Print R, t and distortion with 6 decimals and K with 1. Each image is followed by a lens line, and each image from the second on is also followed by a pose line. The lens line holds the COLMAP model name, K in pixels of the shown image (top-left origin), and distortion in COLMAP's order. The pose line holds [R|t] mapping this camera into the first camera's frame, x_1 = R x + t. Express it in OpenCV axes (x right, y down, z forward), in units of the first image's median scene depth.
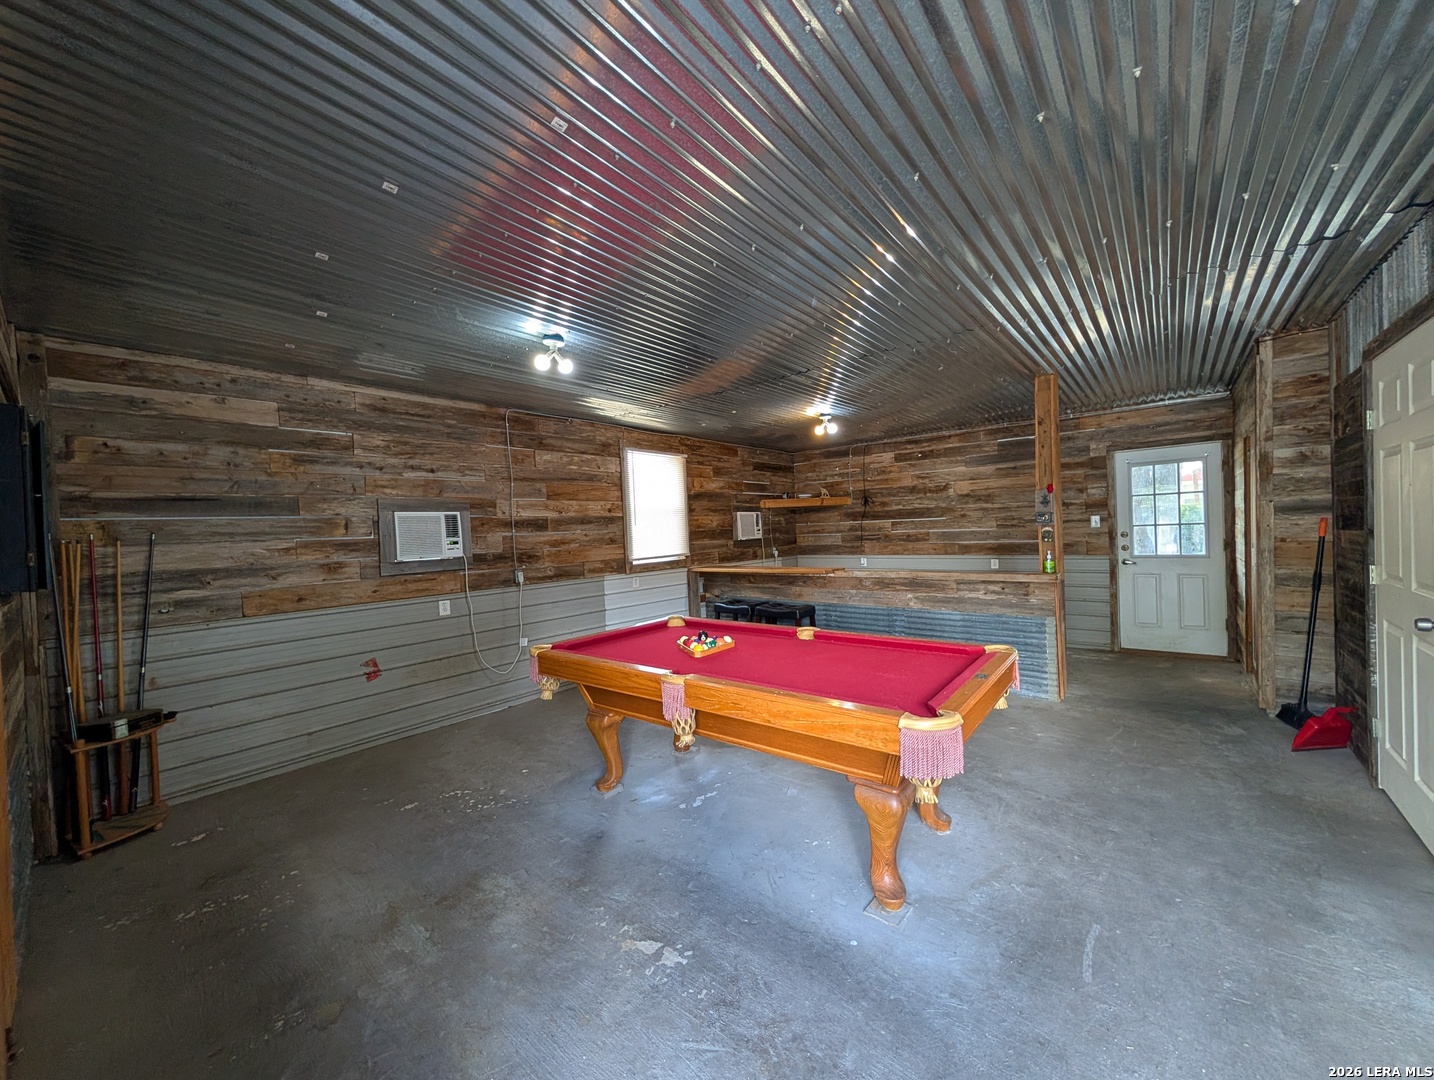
lens RADIAL K [[546.1, 0, 716.7], [0, 546.1, 539.0], [0, 0, 1]] dist [-0.000748, 0.000021]
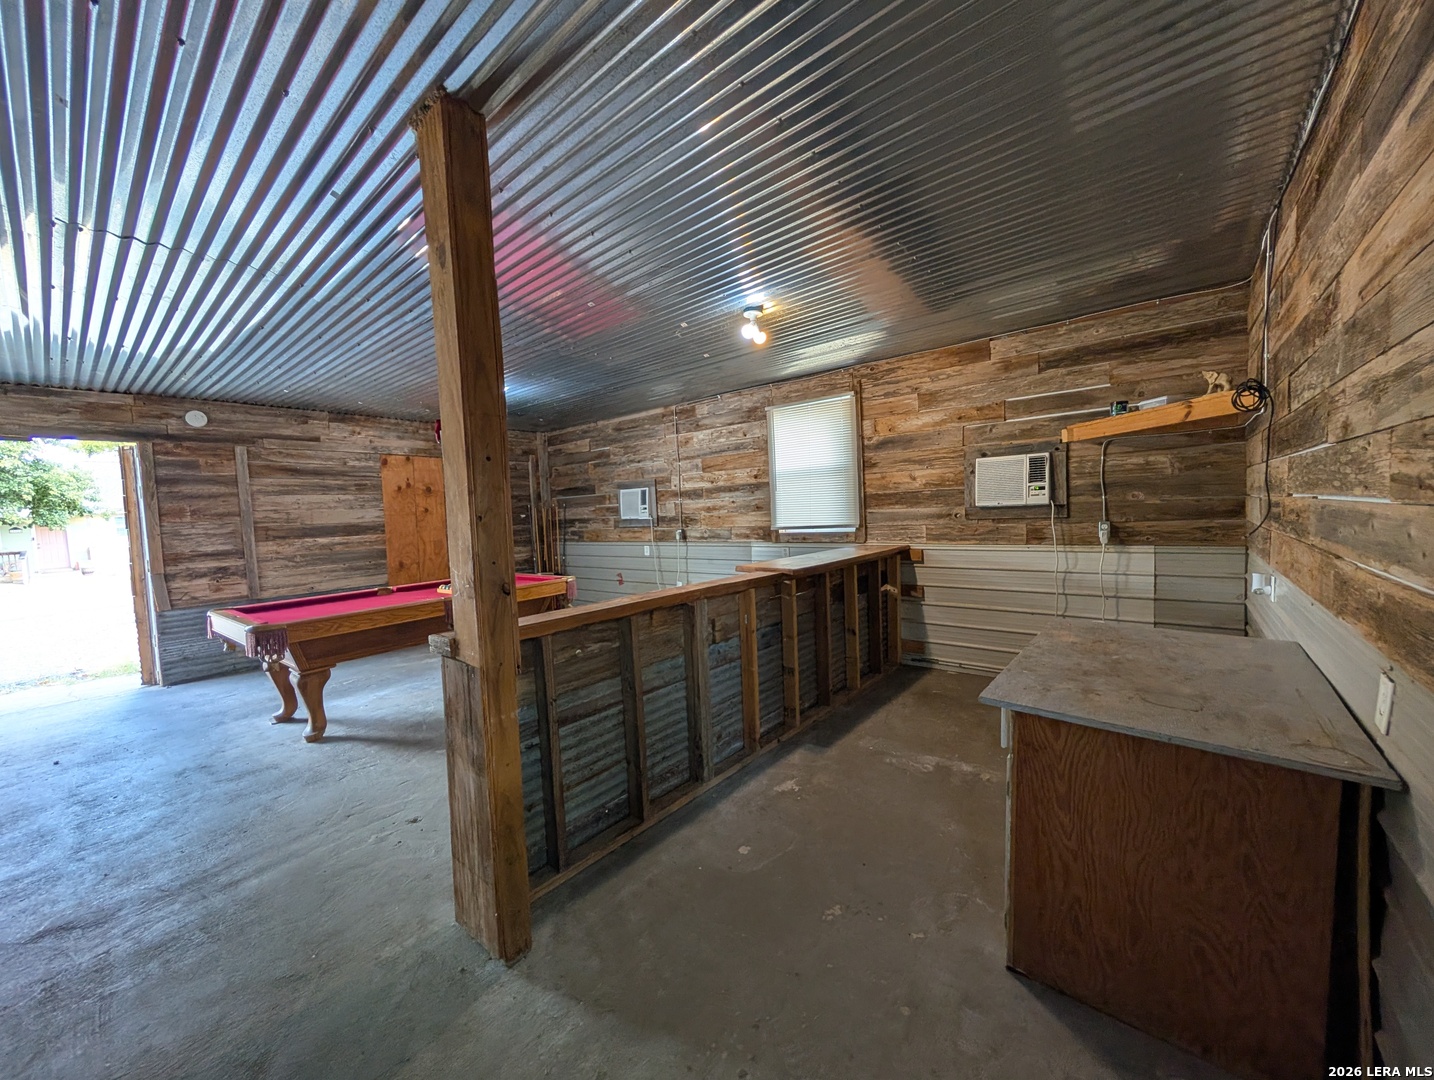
lens RADIAL K [[546.1, 0, 716.6], [0, 546.1, 533.7], [0, 0, 1]] dist [-0.000748, 0.000021]
pose [[0.008061, 0.094273, -0.995514, 0.830828], [0.038230, 0.994789, 0.094514, -0.047565], [0.999236, -0.038820, 0.004415, 0.961529]]
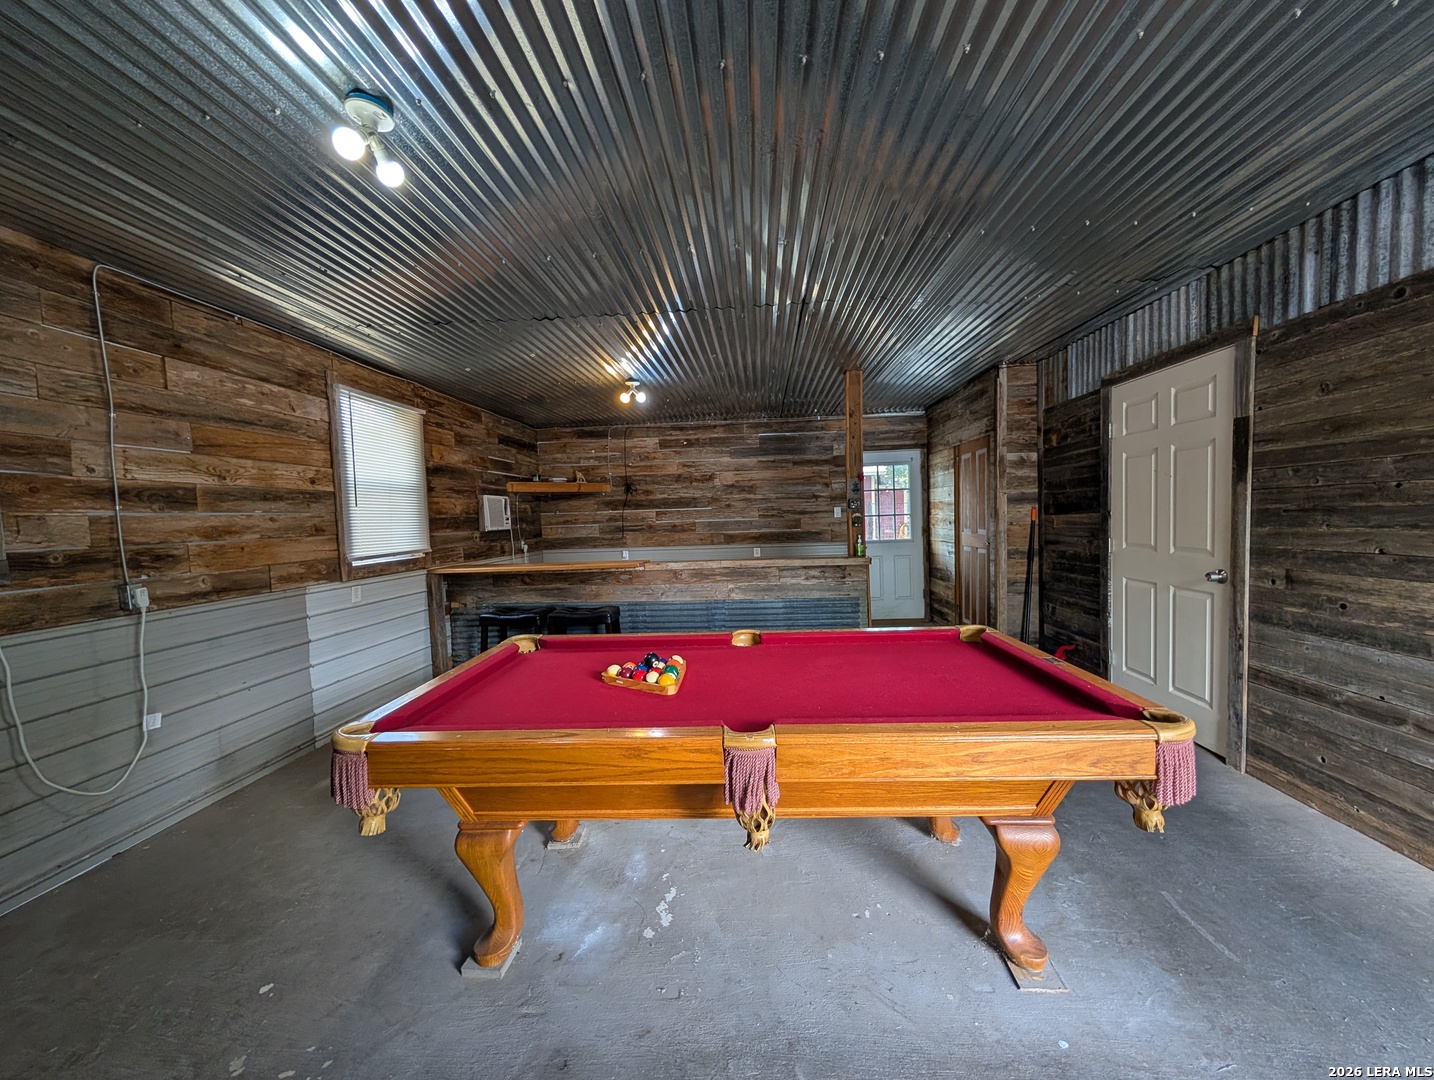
lens RADIAL K [[546.1, 0, 721.6], [0, 546.1, 540.1], [0, 0, 1]] dist [-0.000748, 0.000021]
pose [[0.811472, -0.013539, 0.584235, -0.190168], [0.010757, 0.999908, 0.008231, 0.015632], [-0.584293, -0.000395, 0.811543, 0.232725]]
